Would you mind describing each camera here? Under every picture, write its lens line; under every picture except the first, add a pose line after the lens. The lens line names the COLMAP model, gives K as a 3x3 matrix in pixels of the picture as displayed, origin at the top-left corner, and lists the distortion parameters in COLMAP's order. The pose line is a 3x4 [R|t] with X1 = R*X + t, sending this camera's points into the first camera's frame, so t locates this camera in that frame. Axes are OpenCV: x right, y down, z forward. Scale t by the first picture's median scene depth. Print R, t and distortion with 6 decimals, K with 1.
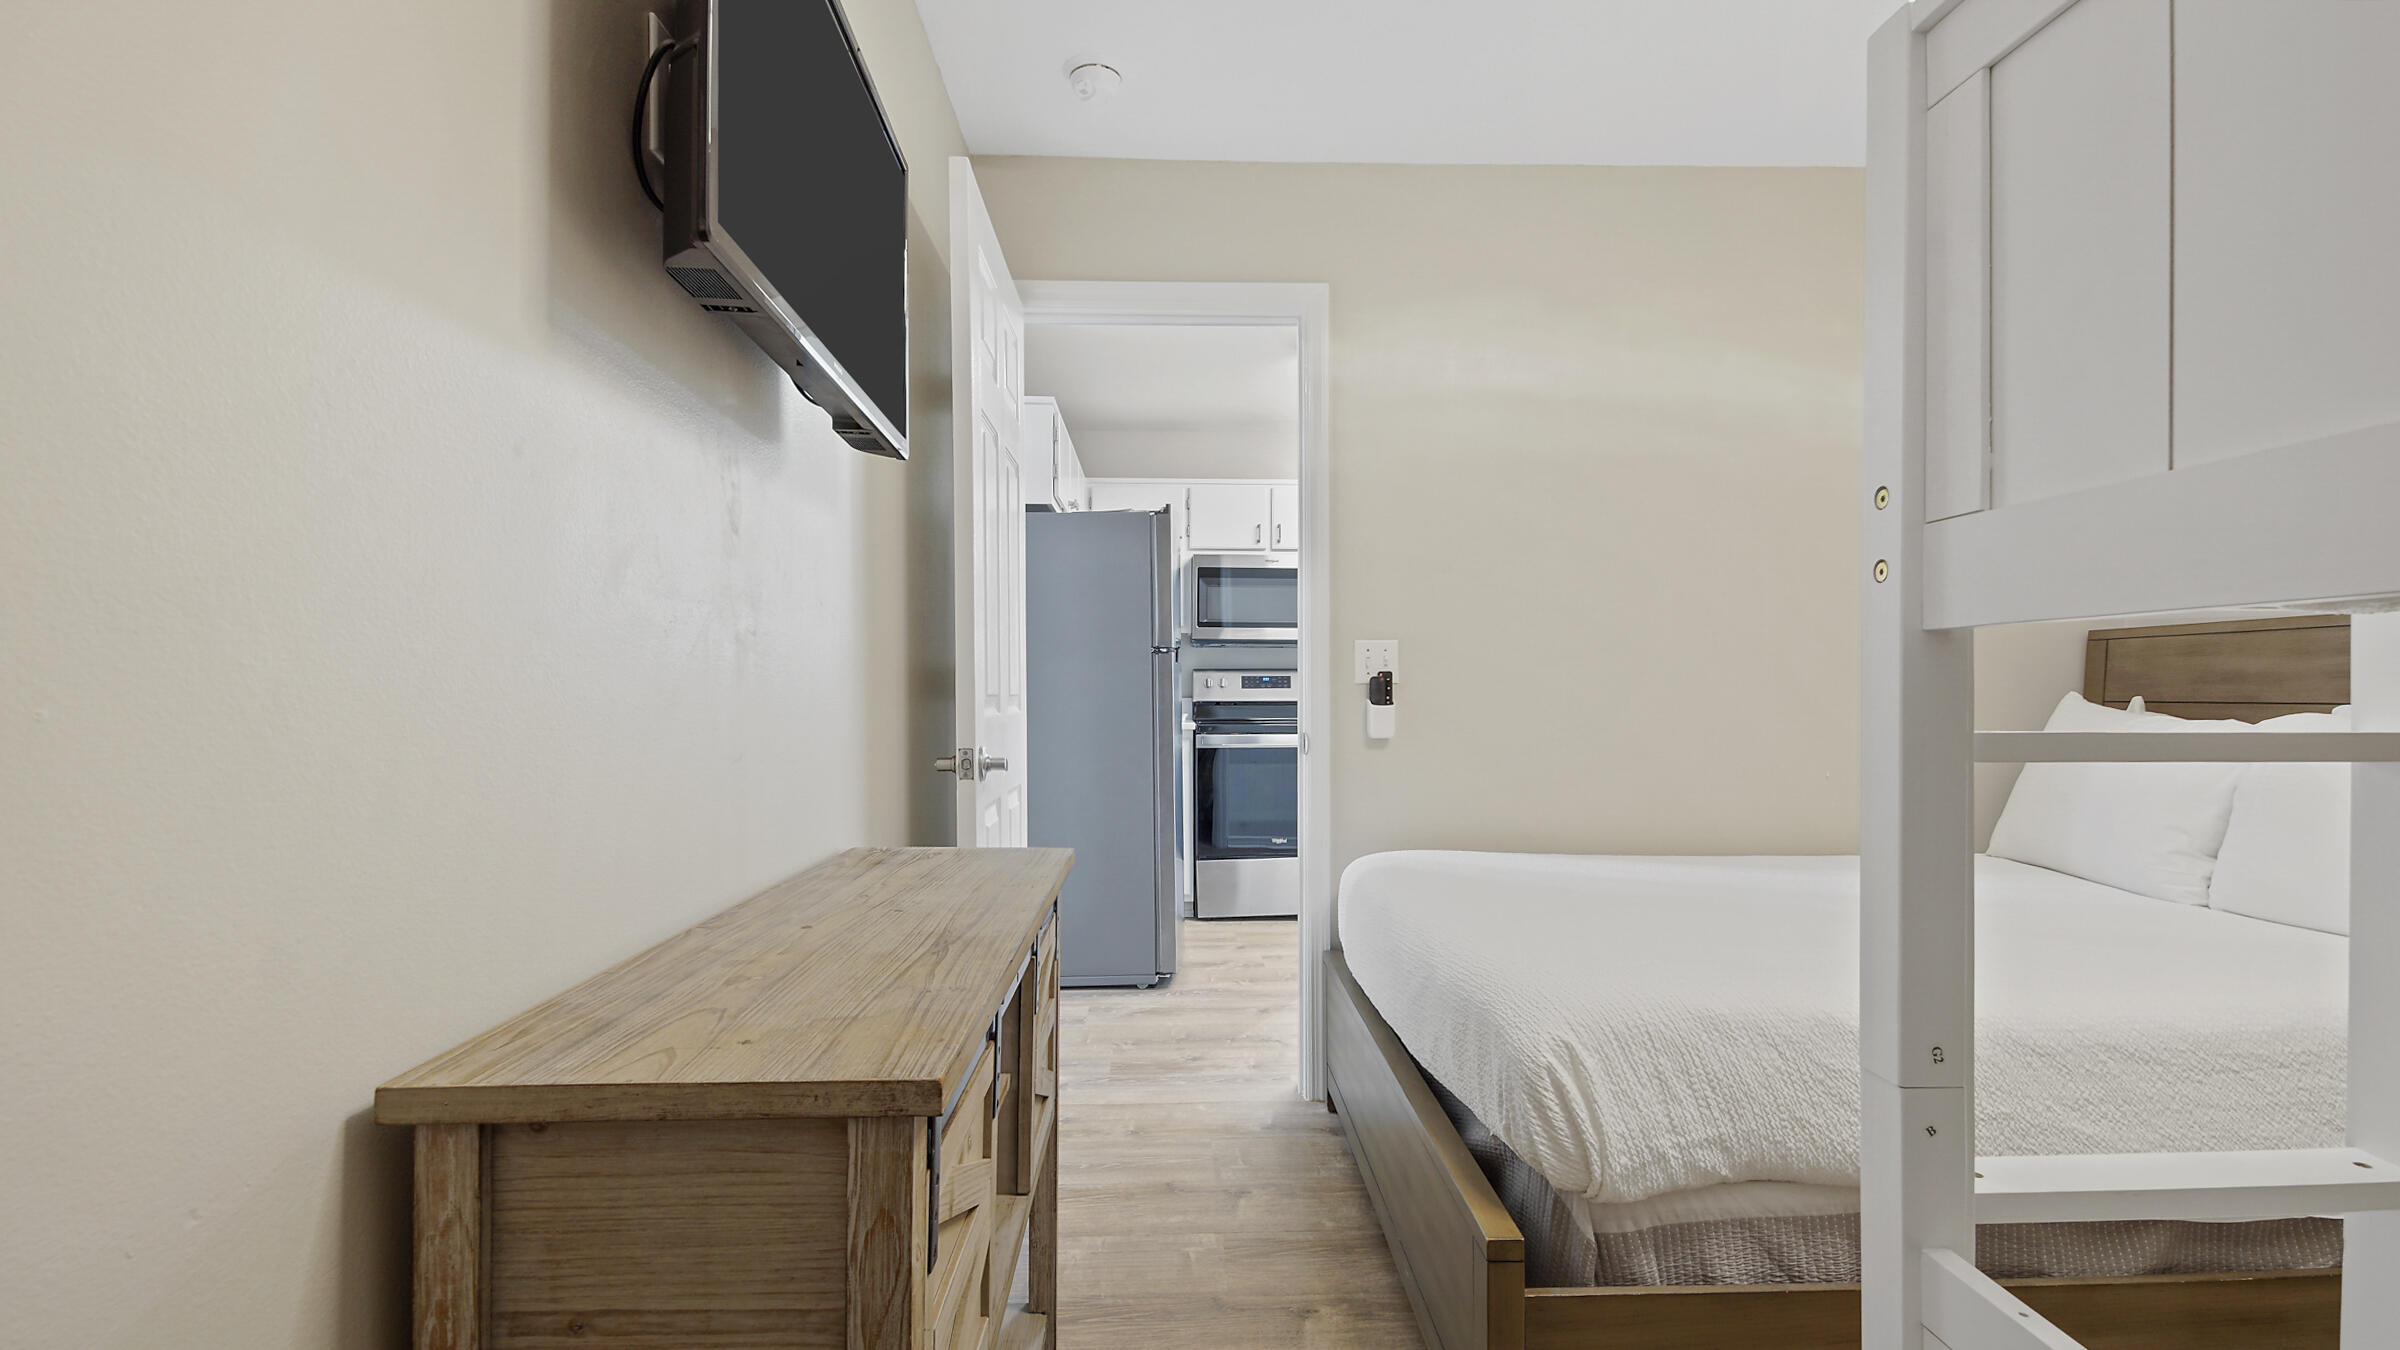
lens RADIAL K [[1044.8, 0, 1205.7], [0, 1044.8, 681.1], [0, 0, 1]] dist [0.000267, -0.000001]
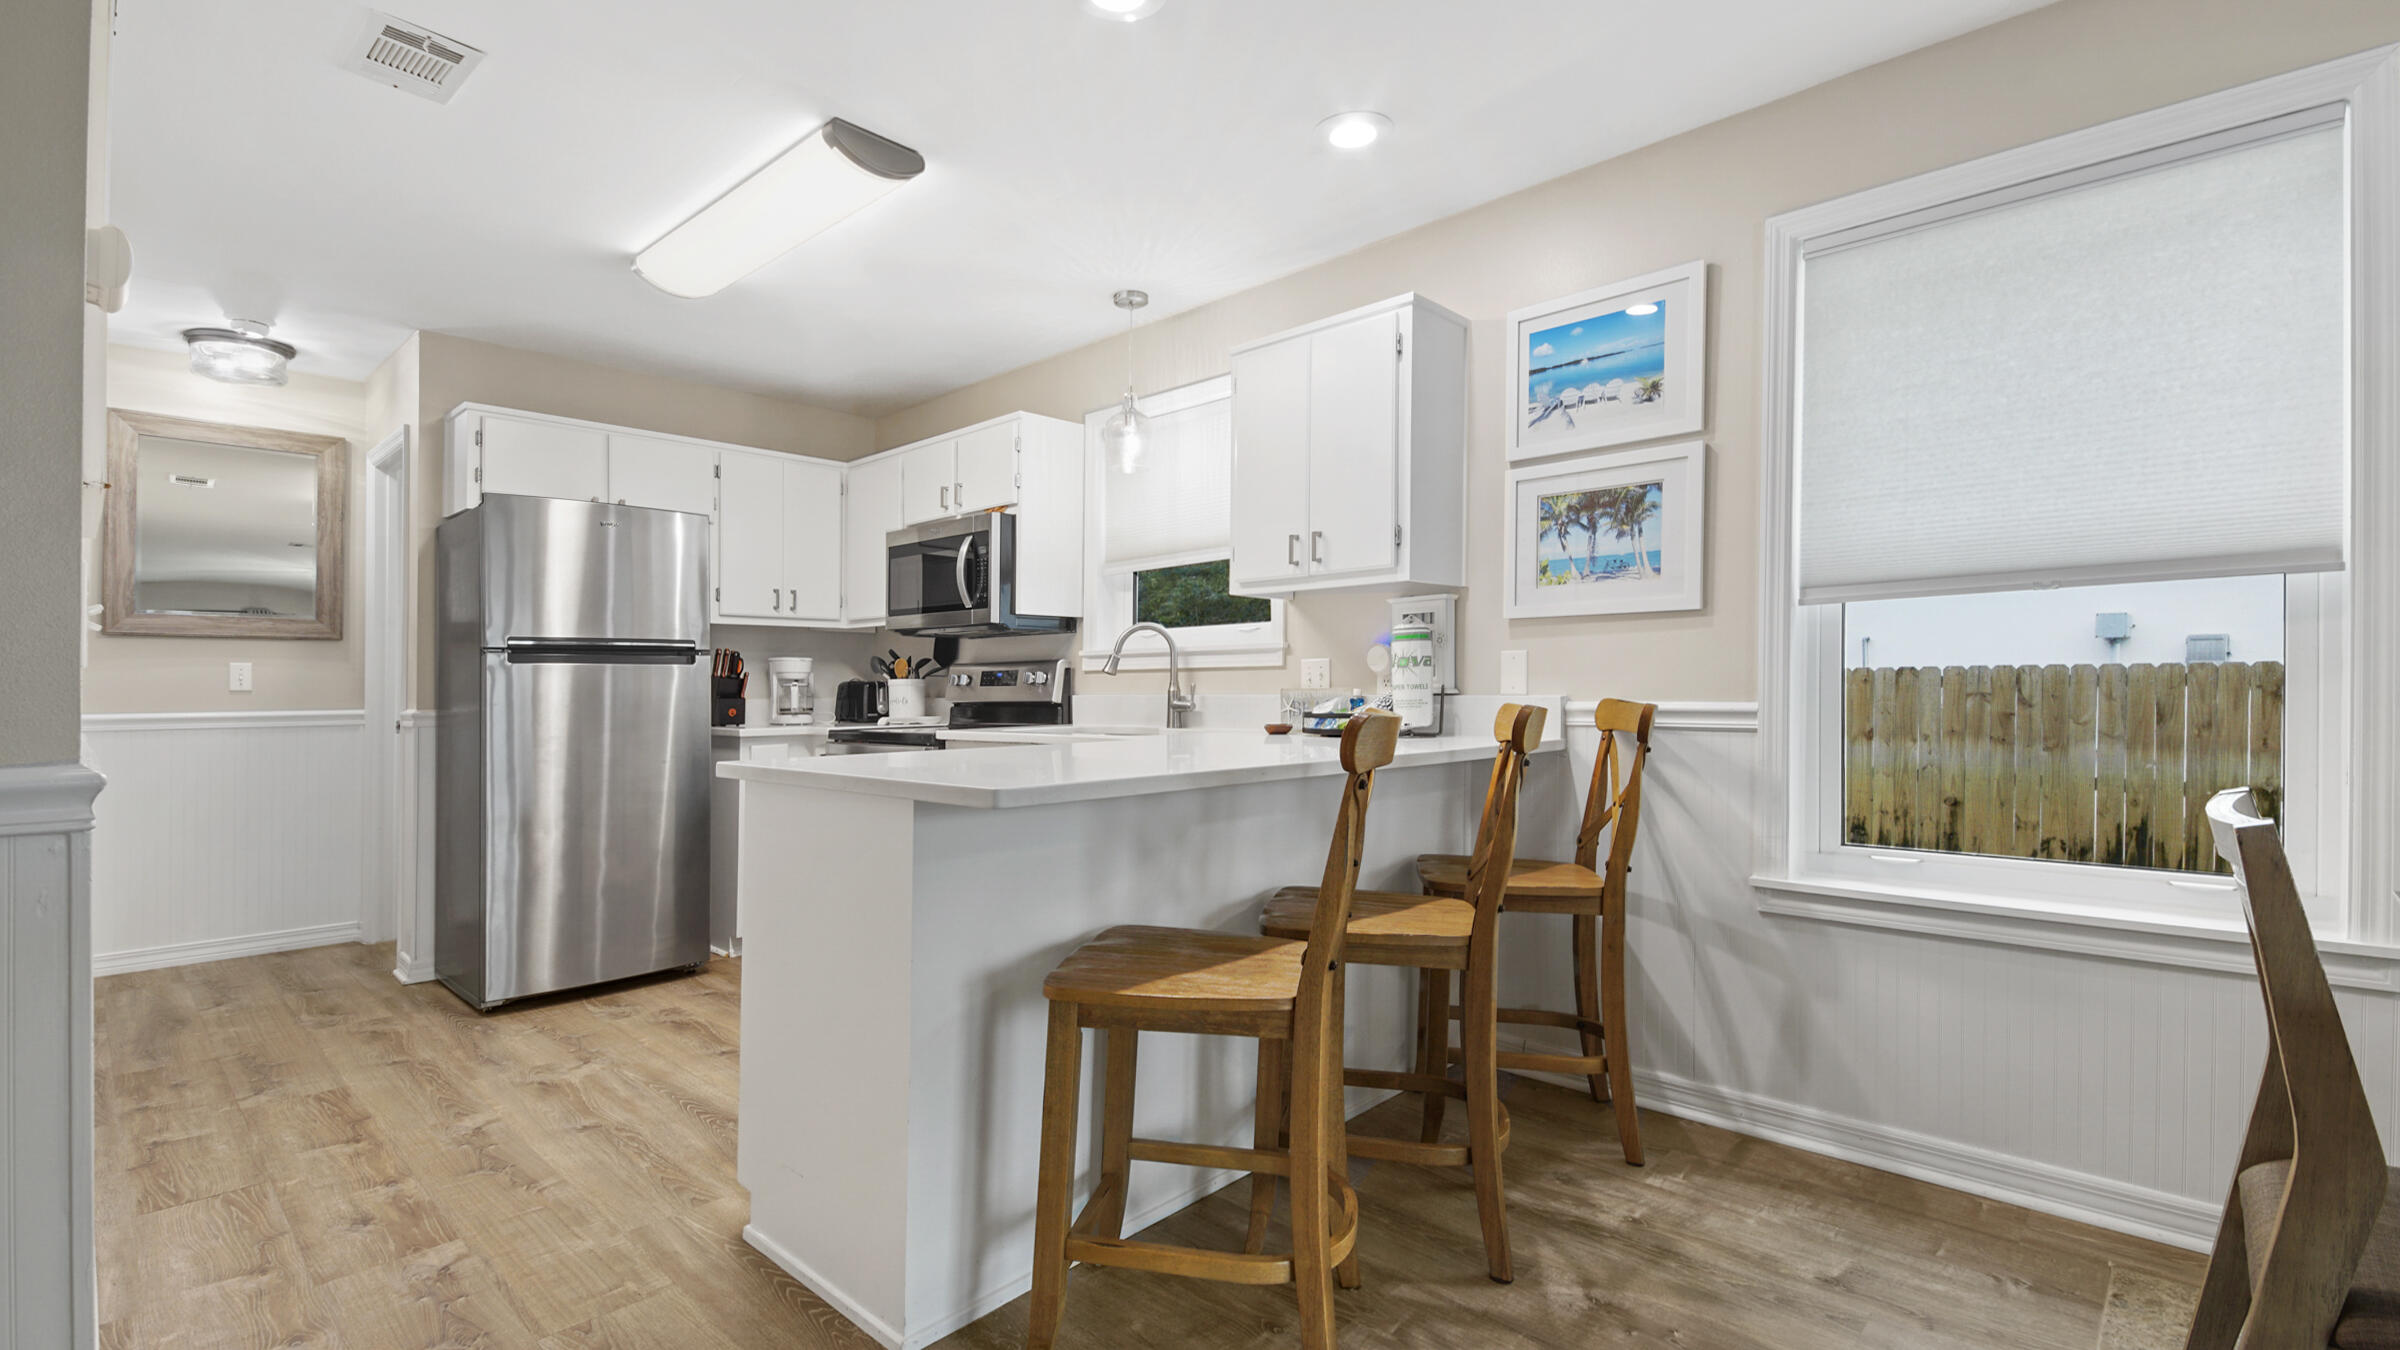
lens RADIAL K [[1047.2, 0, 1215.5], [0, 1047.2, 683.4], [0, 0, 1]] dist [0.010821, -0.008112]
pose [[0.711955, -0.014129, -0.702083, 0.741258], [0.020649, 0.999786, 0.000819, 0.007588], [0.701921, -0.015080, 0.712095, 0.545660]]
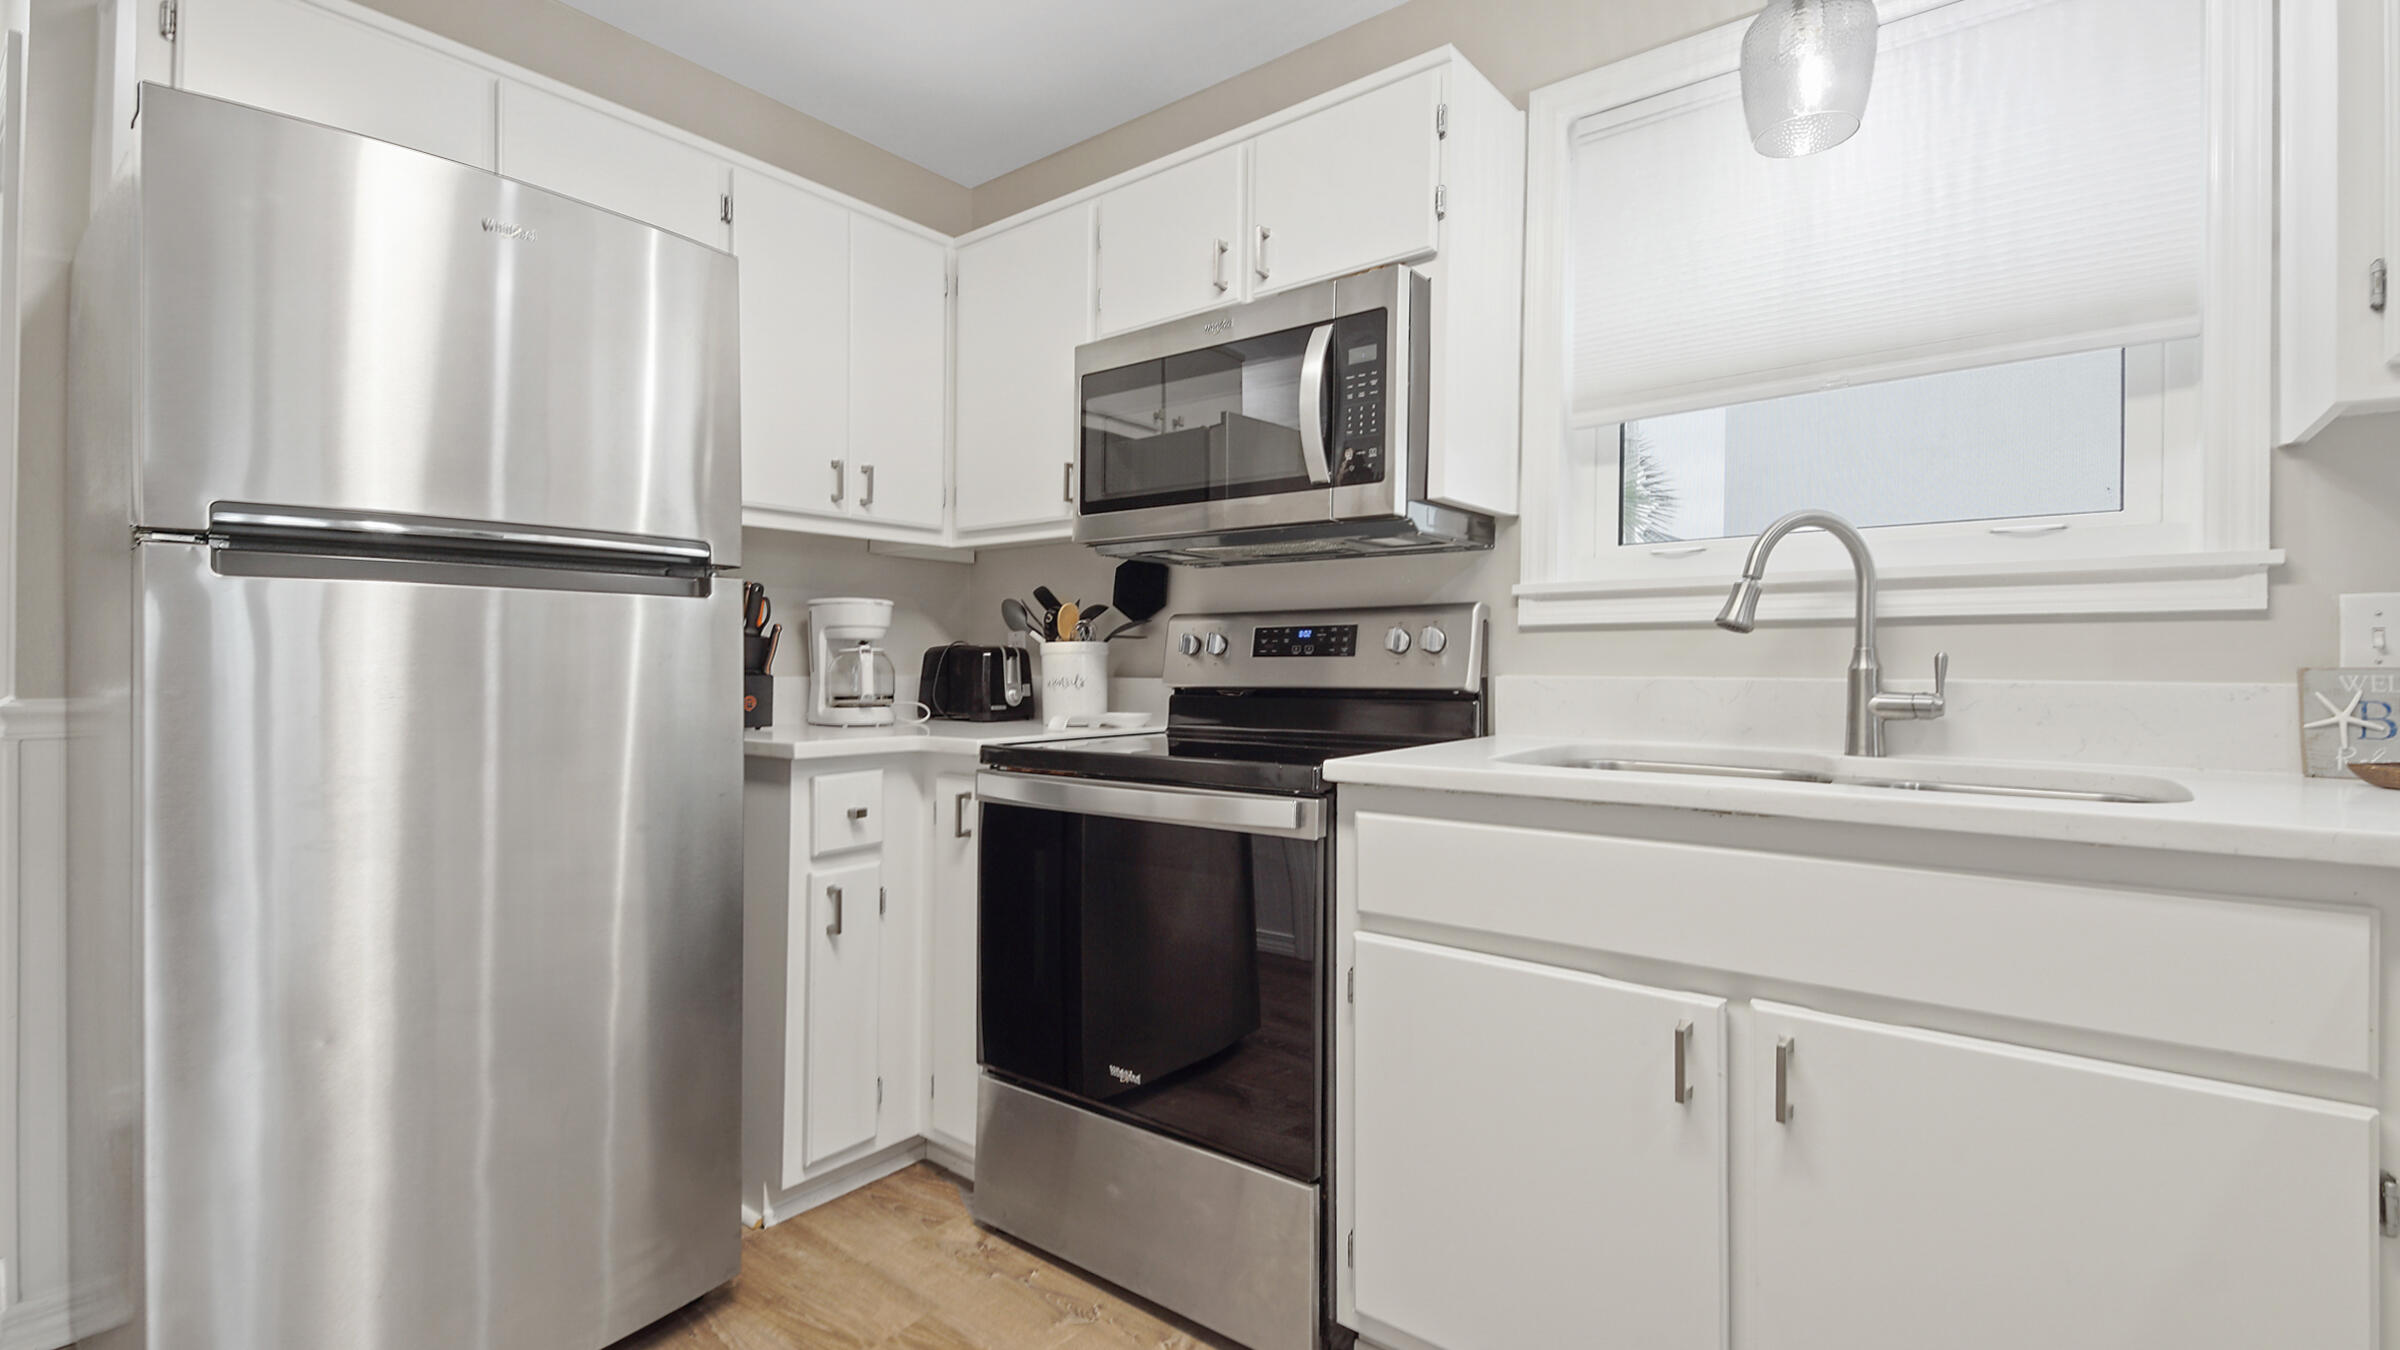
lens RADIAL K [[1047.2, 0, 1199.5], [0, 1047.2, 651.8], [0, 0, 1]] dist [0.010821, -0.008112]
pose [[0.763185, -0.012056, -0.646068, 0.289220], [0.008005, 0.999926, -0.009203, 0.008488], [0.646131, 0.001852, 0.763225, 0.666823]]
